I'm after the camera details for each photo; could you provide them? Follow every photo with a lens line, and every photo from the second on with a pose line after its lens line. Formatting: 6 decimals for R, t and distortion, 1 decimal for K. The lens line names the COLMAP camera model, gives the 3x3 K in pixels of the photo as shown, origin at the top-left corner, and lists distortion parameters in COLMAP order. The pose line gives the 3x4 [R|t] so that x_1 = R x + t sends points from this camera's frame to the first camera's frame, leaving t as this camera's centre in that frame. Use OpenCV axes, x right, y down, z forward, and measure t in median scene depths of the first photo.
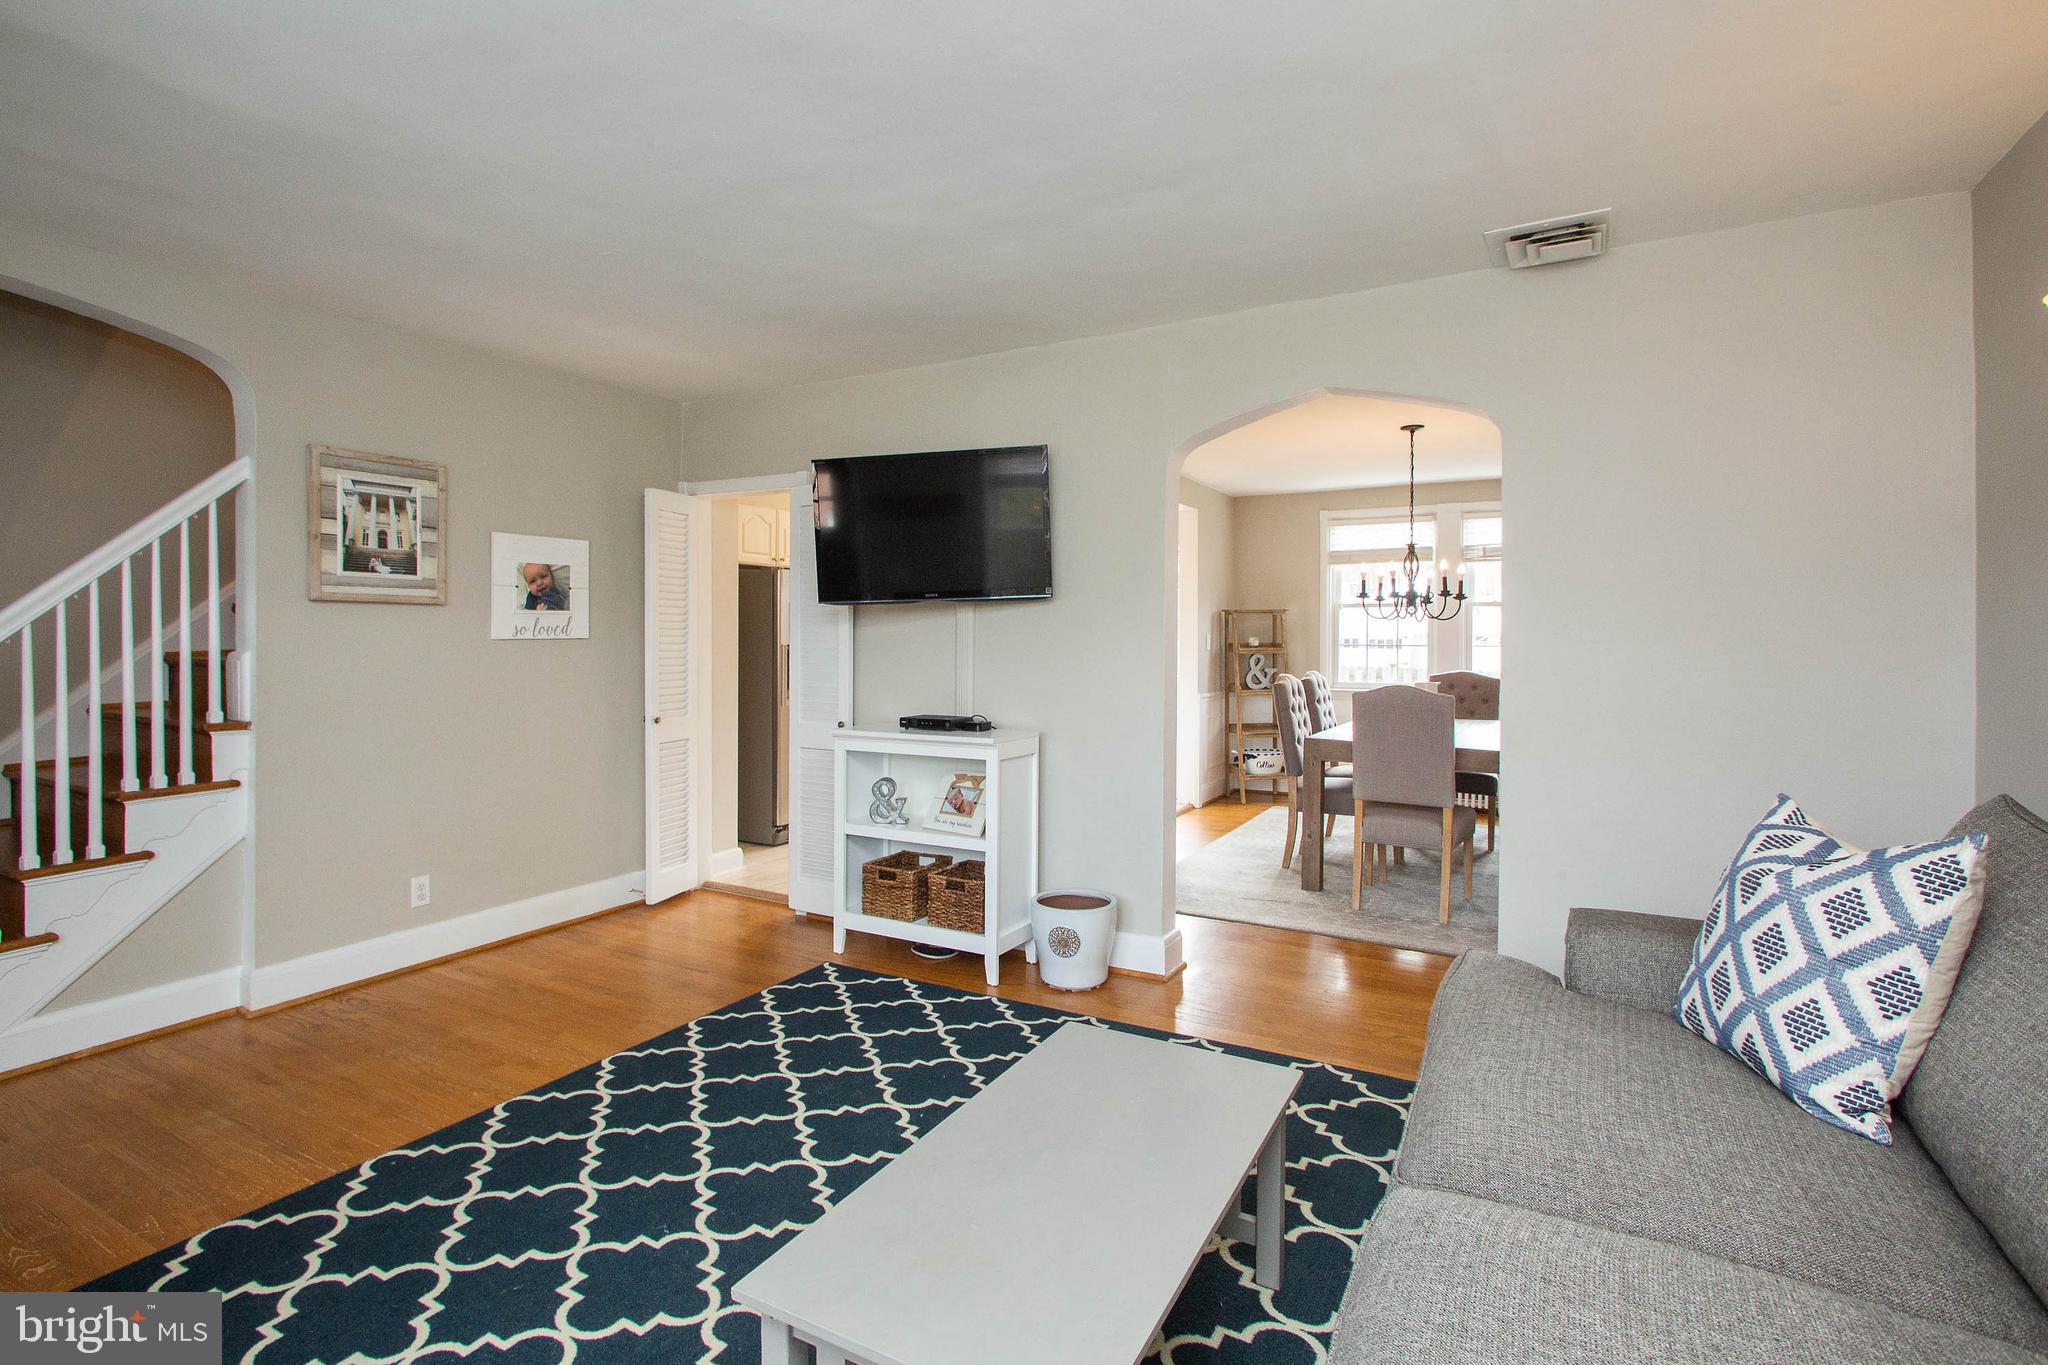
lens RADIAL K [[995.2, 0, 1036.0], [0, 995.2, 638.1], [0, 0, 1]] dist [-0.000587, 0.002030]
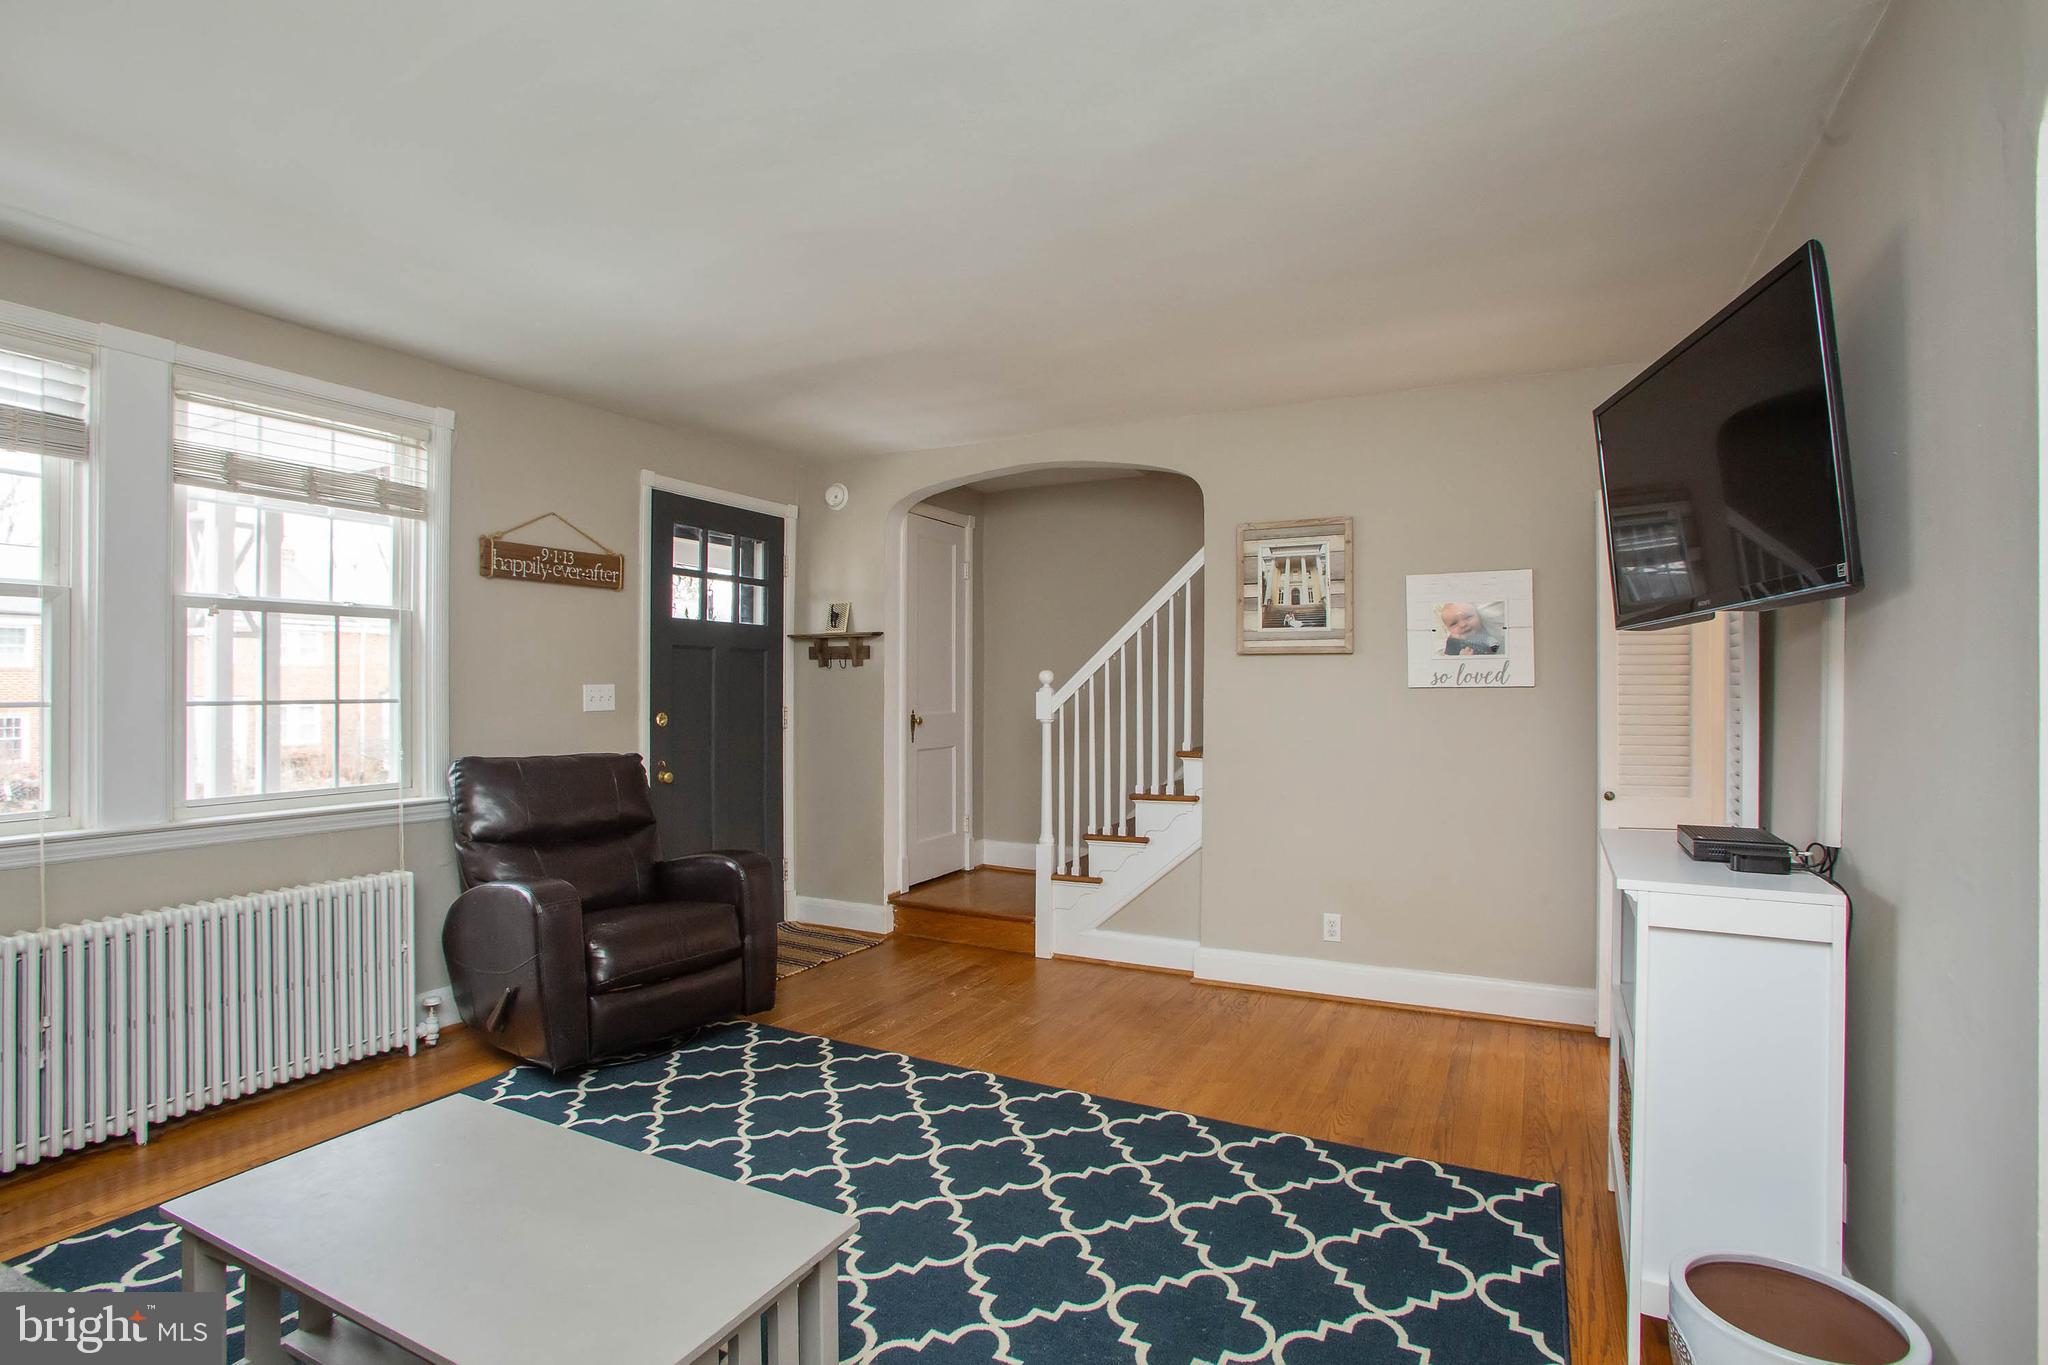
lens RADIAL K [[1026.2, 0, 1024.0], [0, 1026.2, 682.5], [0, 0, 1]] dist [-0.063354, 0.029990]
pose [[0.006987, -0.005840, -0.999959, 0.478102], [-0.001081, 0.999982, -0.005848, 0.002657], [0.999975, 0.001122, 0.006980, 0.701554]]
